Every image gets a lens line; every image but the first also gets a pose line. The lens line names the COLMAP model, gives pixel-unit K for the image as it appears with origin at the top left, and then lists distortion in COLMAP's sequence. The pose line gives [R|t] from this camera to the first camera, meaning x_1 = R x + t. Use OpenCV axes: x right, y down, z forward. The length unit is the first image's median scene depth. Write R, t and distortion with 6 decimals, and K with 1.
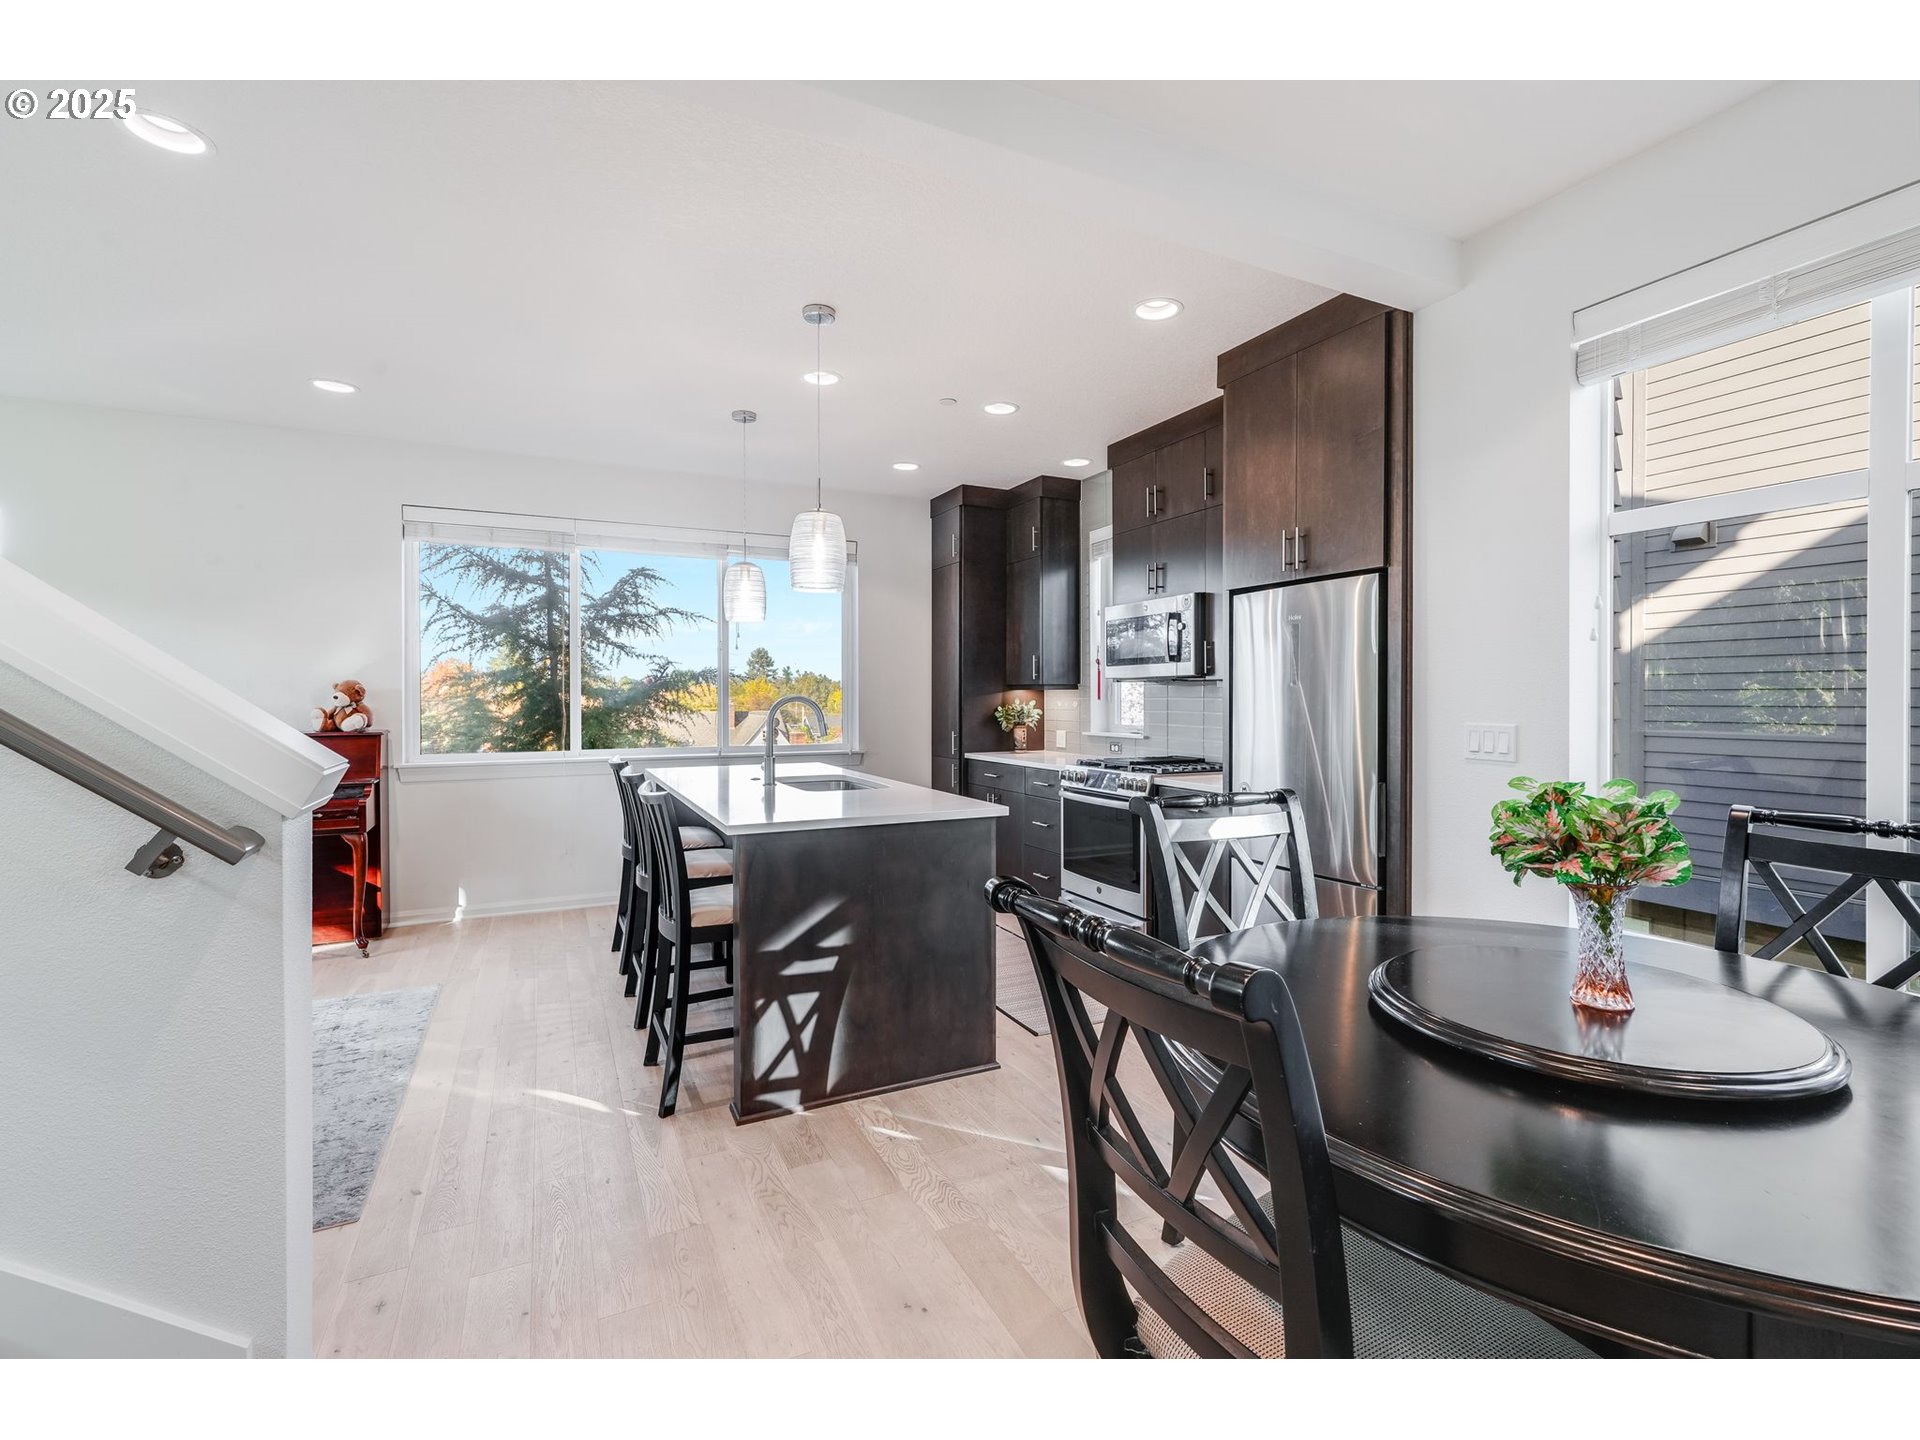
lens RADIAL K [[862.8, 0, 960.3], [0, 862.8, 704.4], [0, 0, 1]] dist [0.008274, 0.000438]
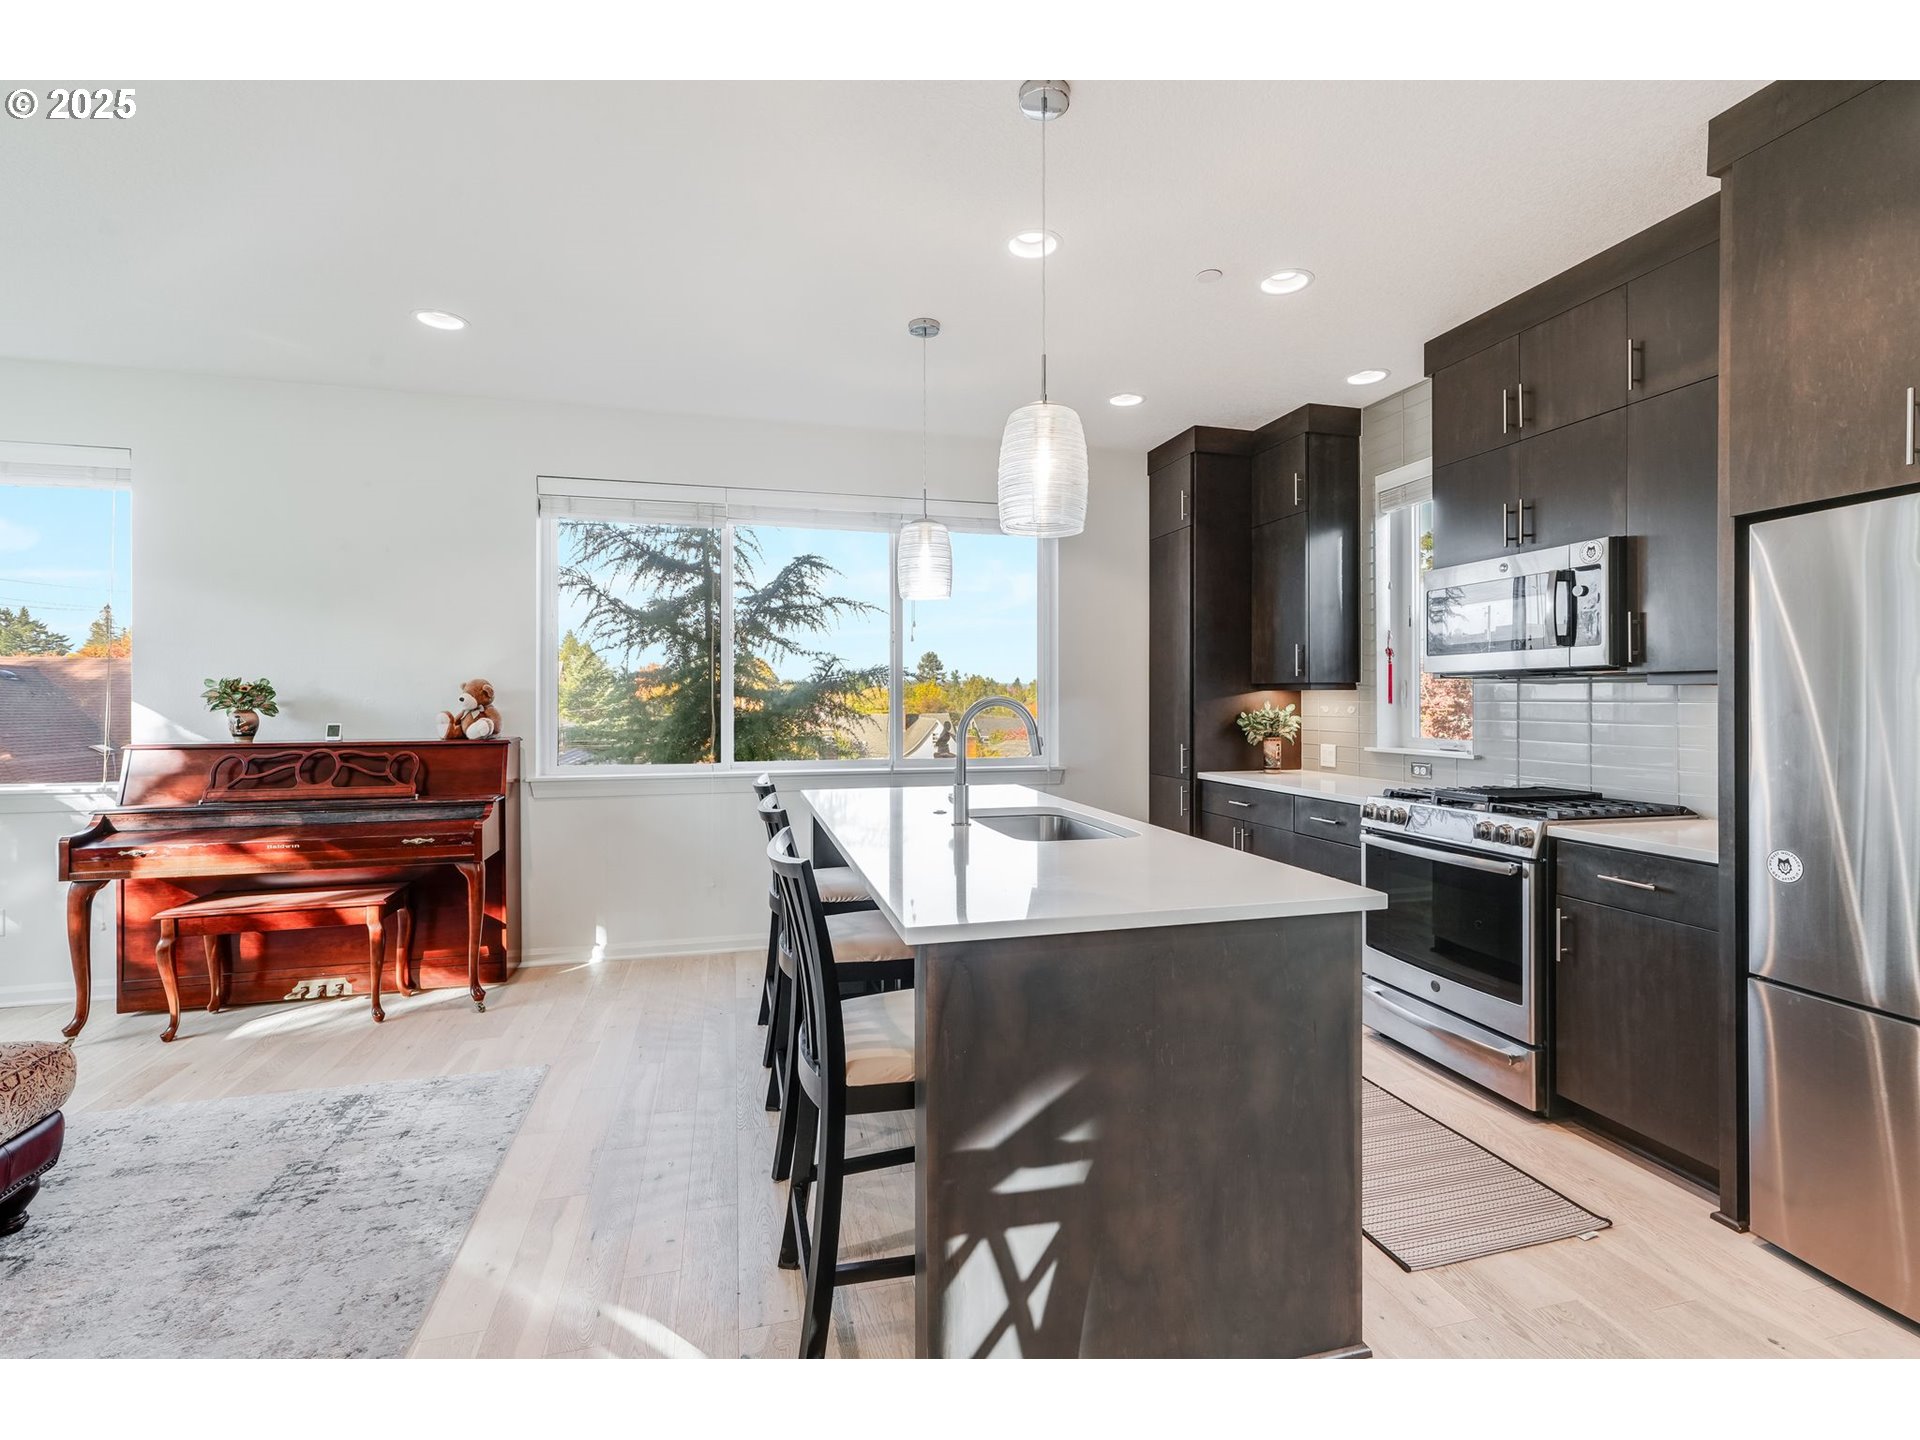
lens RADIAL K [[862.8, 0, 959.3], [0, 862.8, 709.0], [0, 0, 1]] dist [0.008274, 0.000438]
pose [[0.981362, 0.003227, -0.192140, -0.071781], [-0.002885, 0.999994, 0.002060, -0.001559], [0.192145, -0.001467, 0.981365, 0.255107]]
